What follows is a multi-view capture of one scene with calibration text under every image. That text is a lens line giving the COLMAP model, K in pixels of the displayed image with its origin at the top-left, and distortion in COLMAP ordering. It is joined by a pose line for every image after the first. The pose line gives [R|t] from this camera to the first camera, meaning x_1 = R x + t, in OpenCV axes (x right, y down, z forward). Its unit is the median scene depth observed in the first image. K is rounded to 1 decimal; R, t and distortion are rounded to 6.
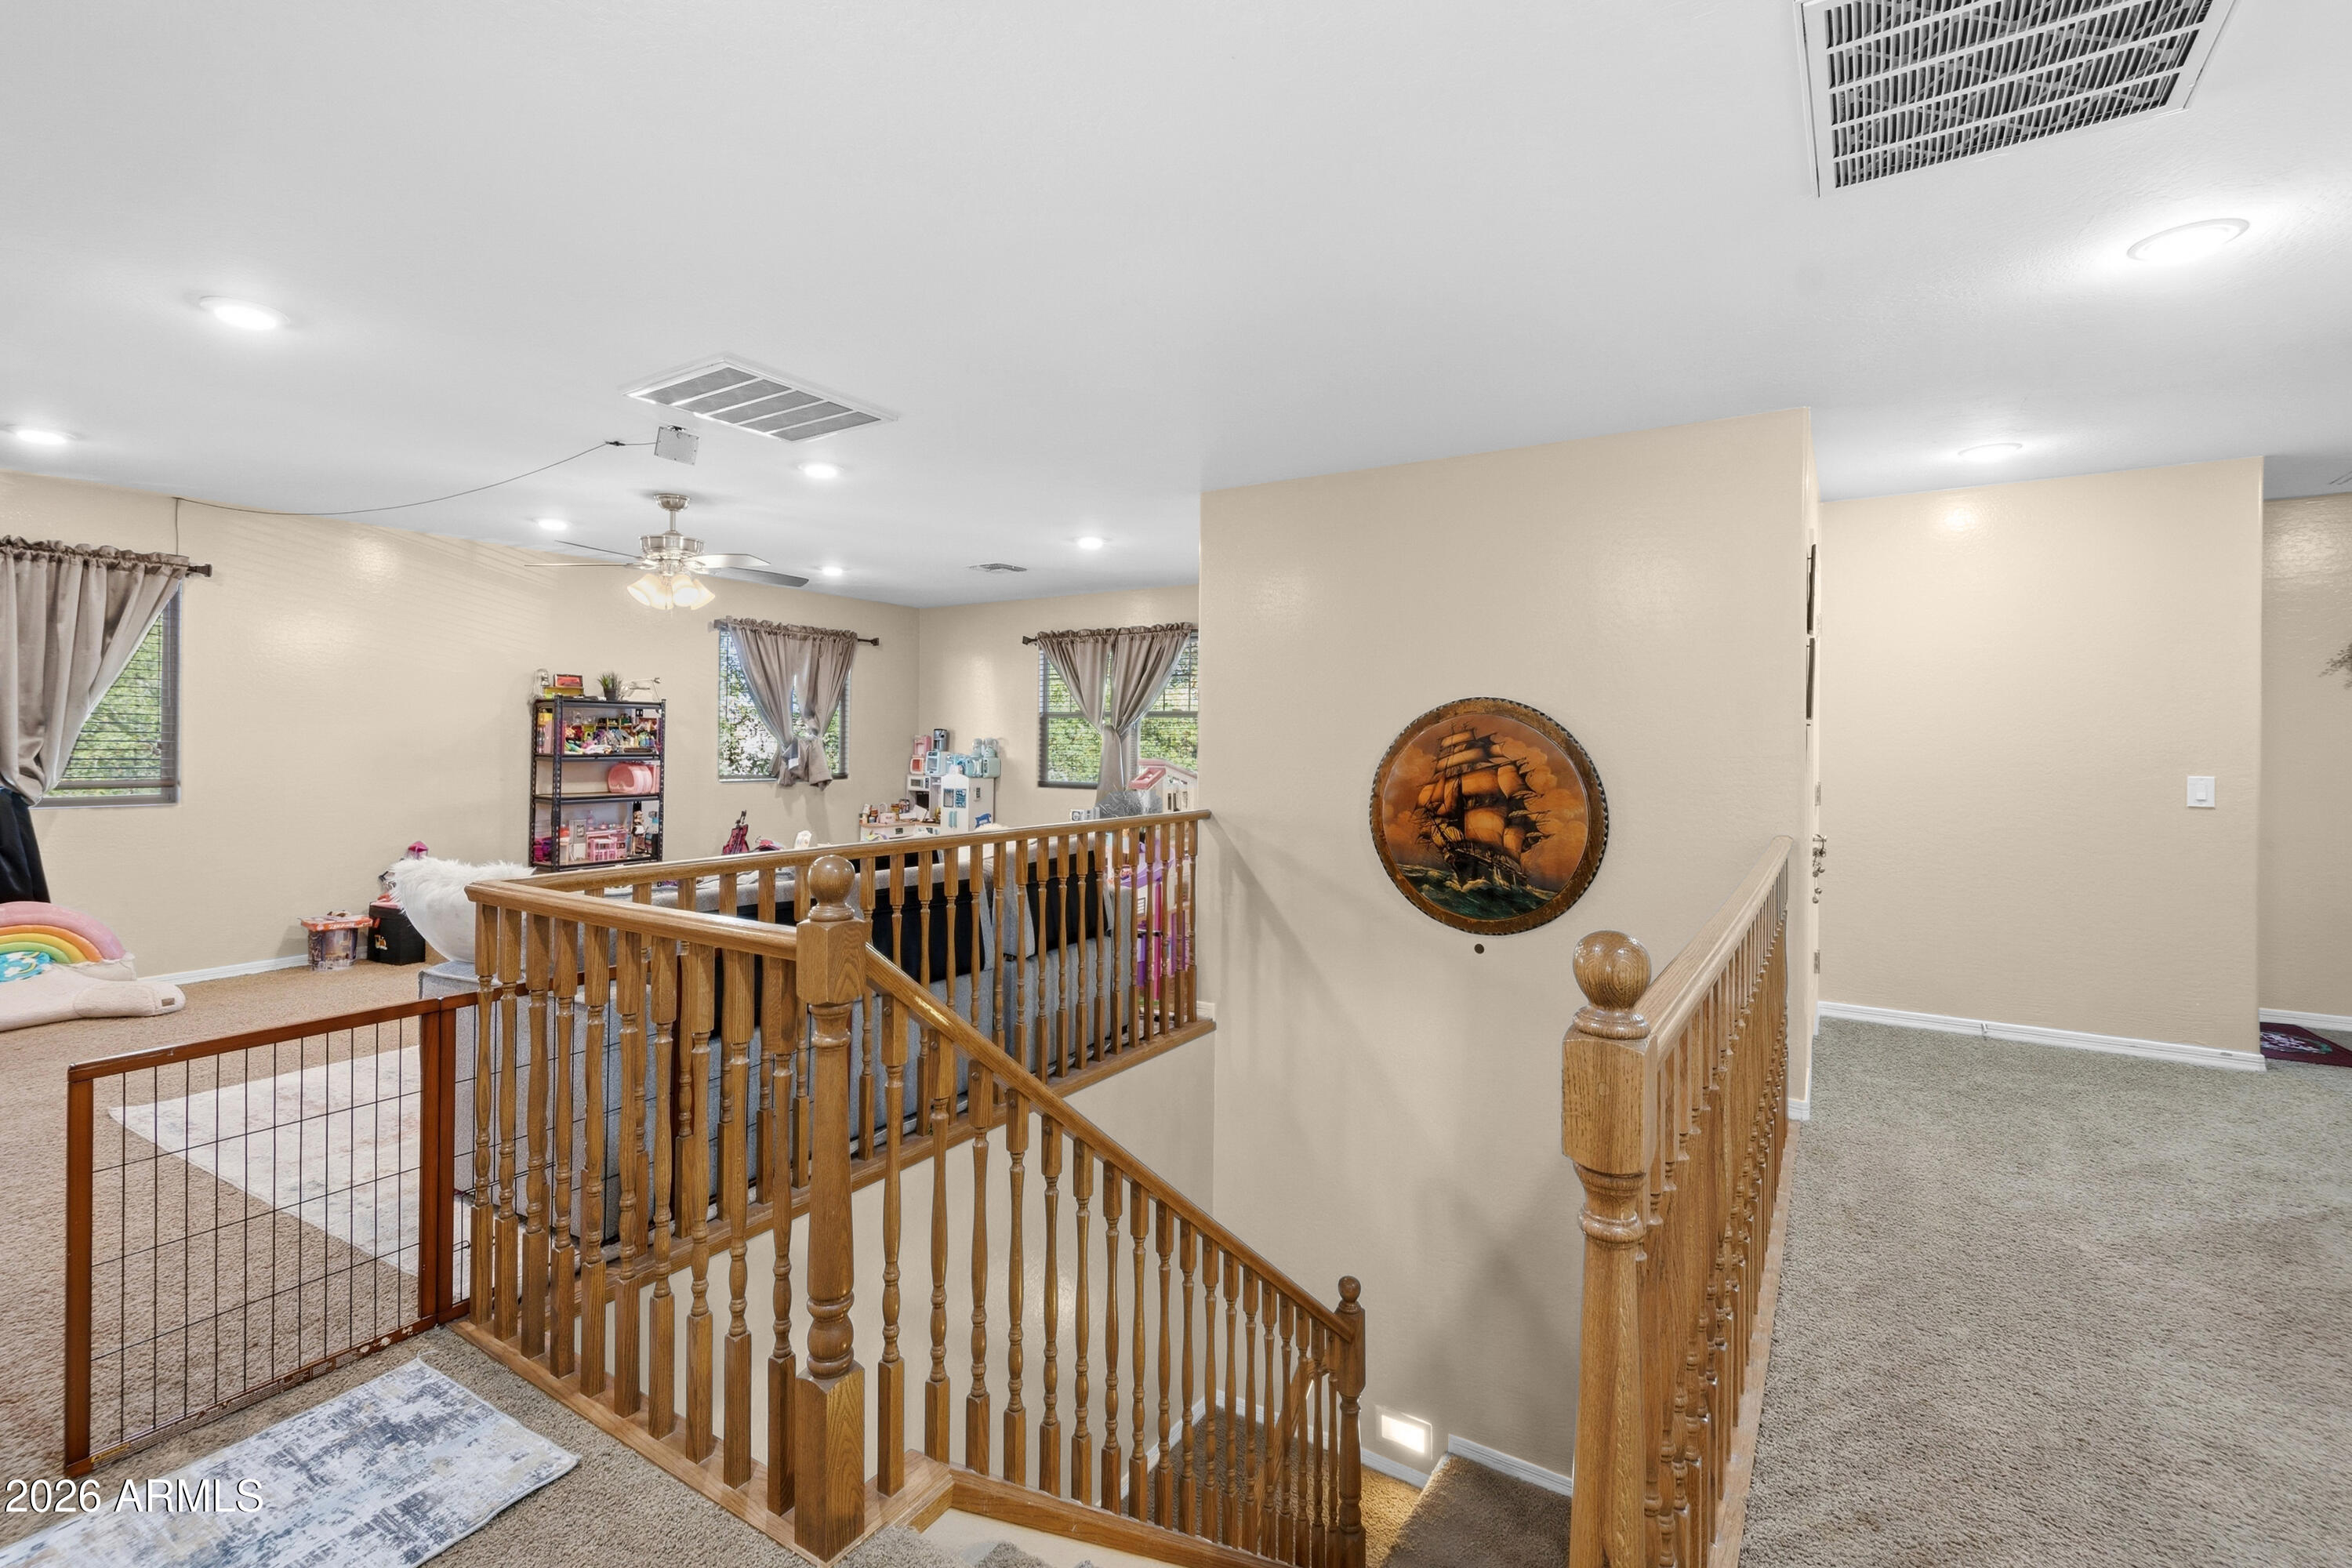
lens RADIAL K [[1049.6, 0, 1163.4], [0, 1049.6, 739.1], [0, 0, 1]] dist [0.012094, 0.000269]
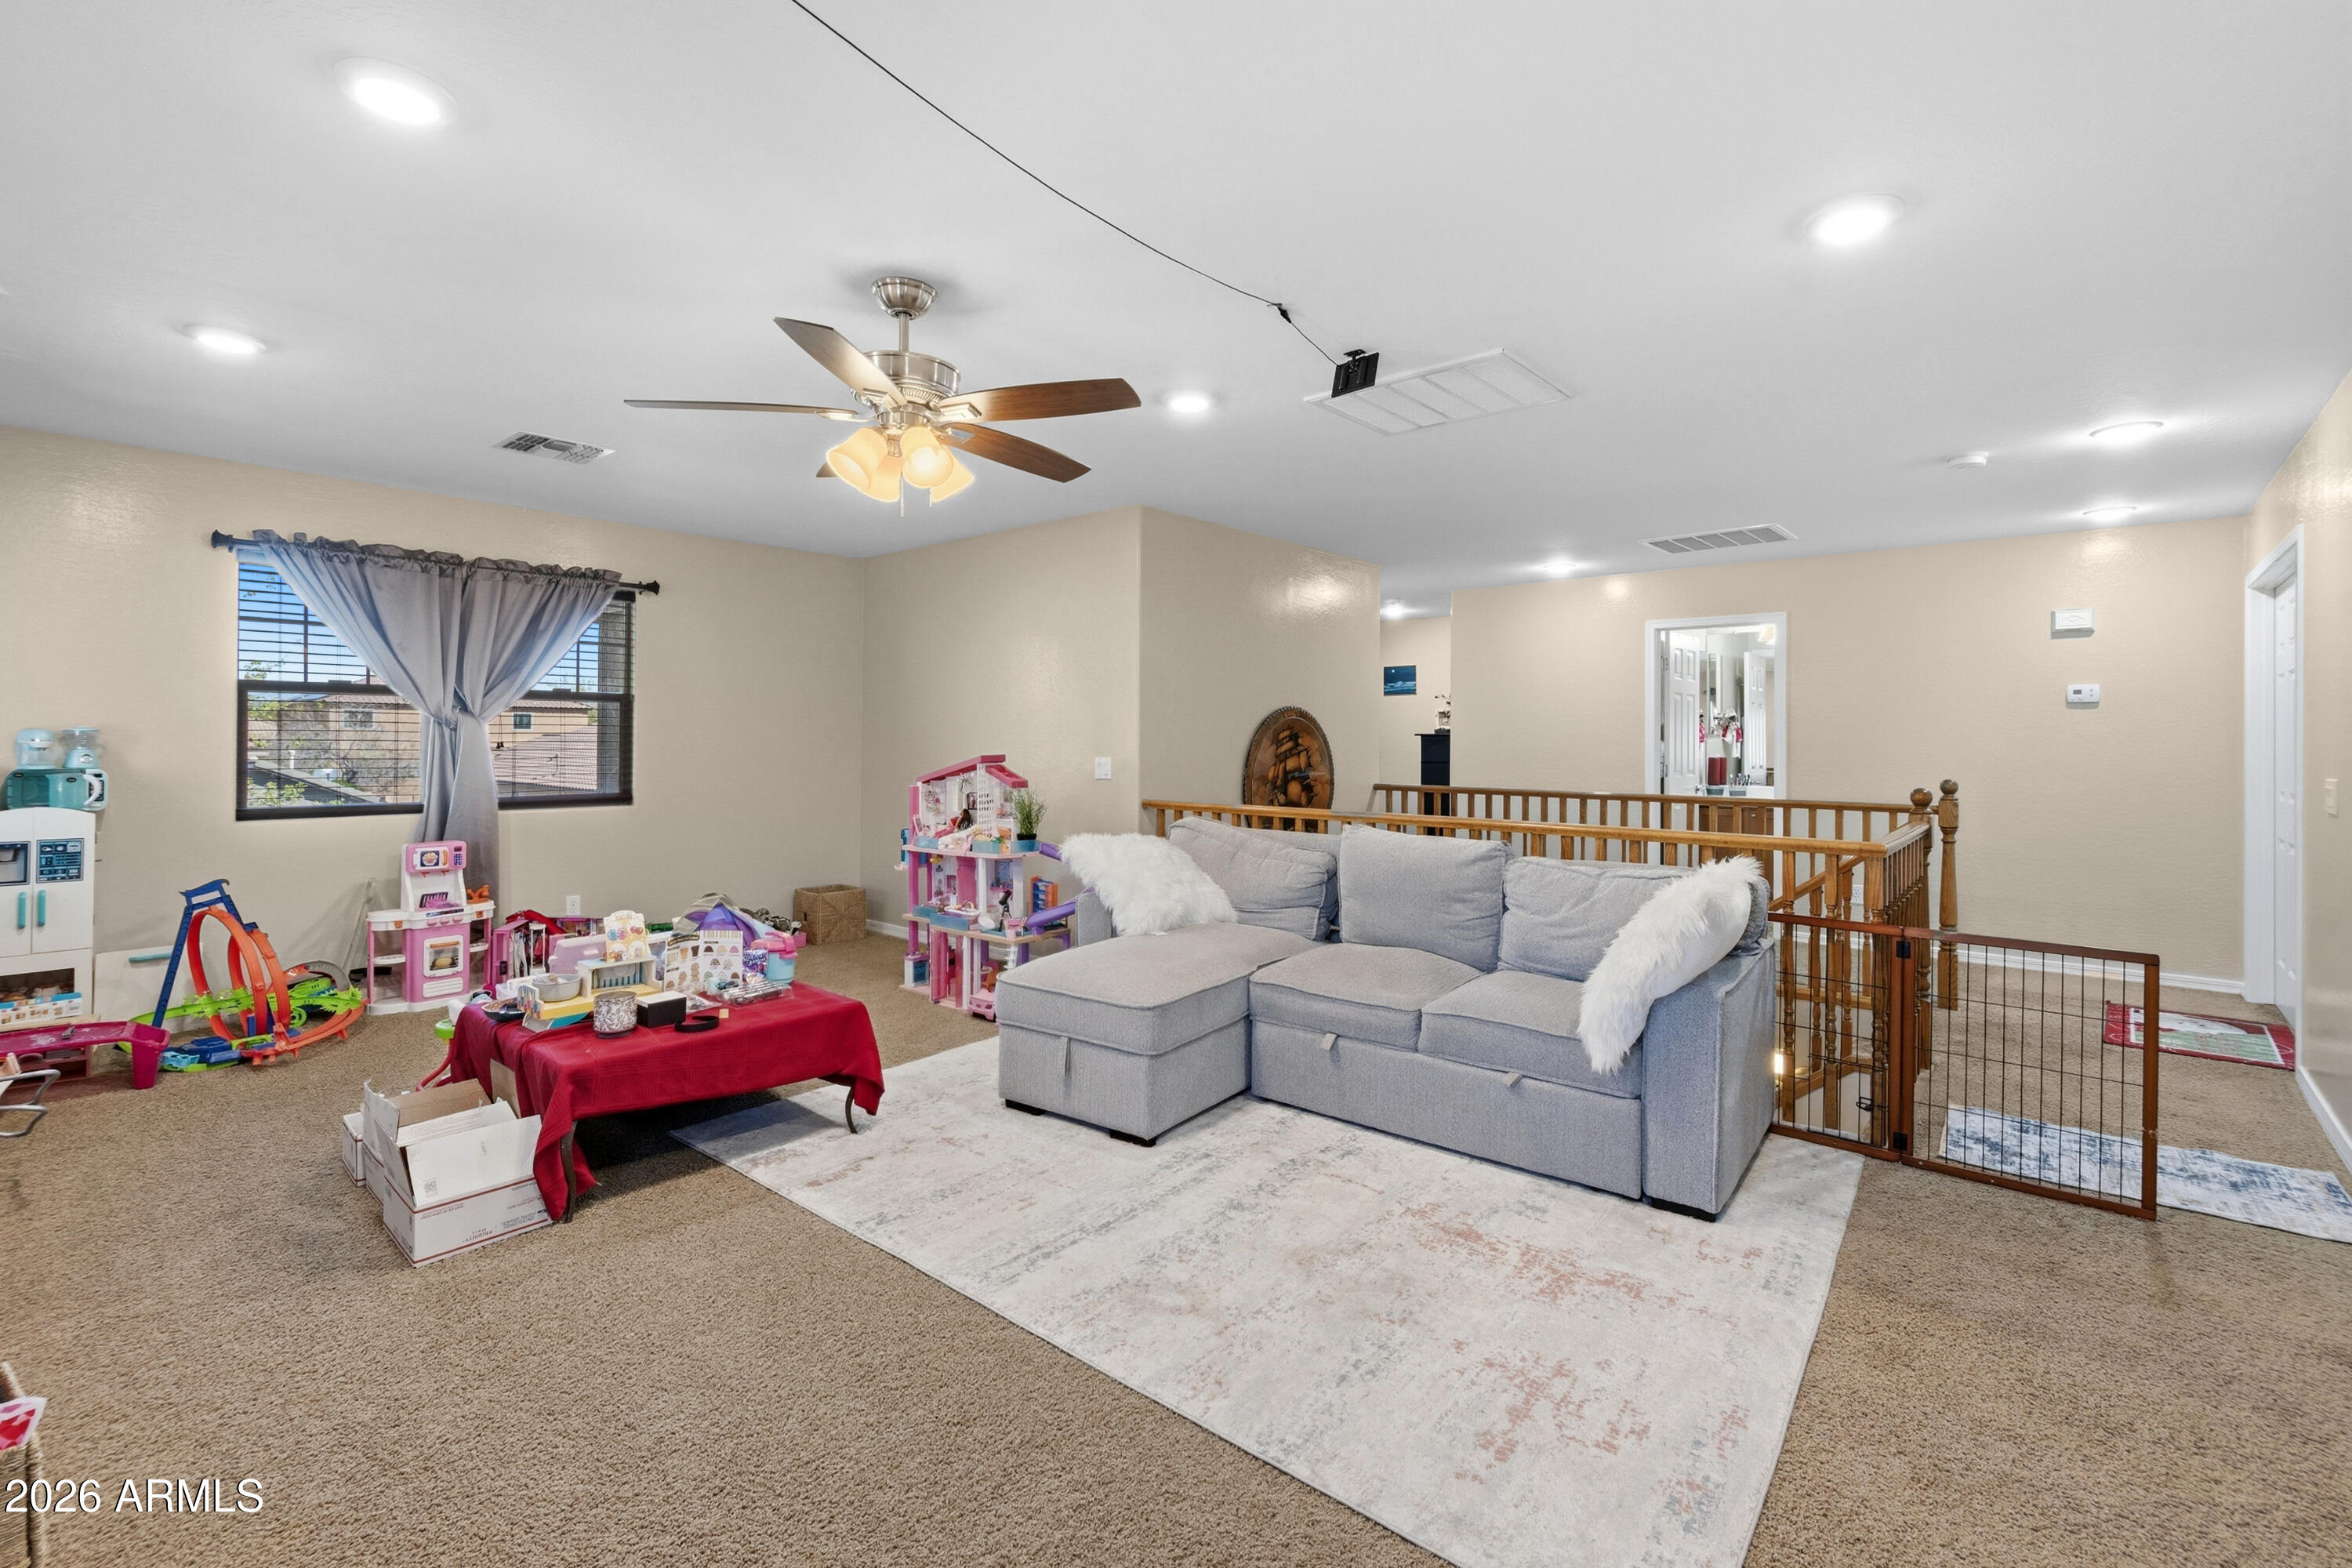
lens RADIAL K [[1049.6, 0, 1163.4], [0, 1049.6, 739.1], [0, 0, 1]] dist [0.012094, 0.000269]
pose [[0.144417, -0.000375, 0.989517, -1.193473], [-0.002344, 0.999997, 0.000722, 0.006324], [-0.989514, -0.002424, 0.144416, 0.957674]]
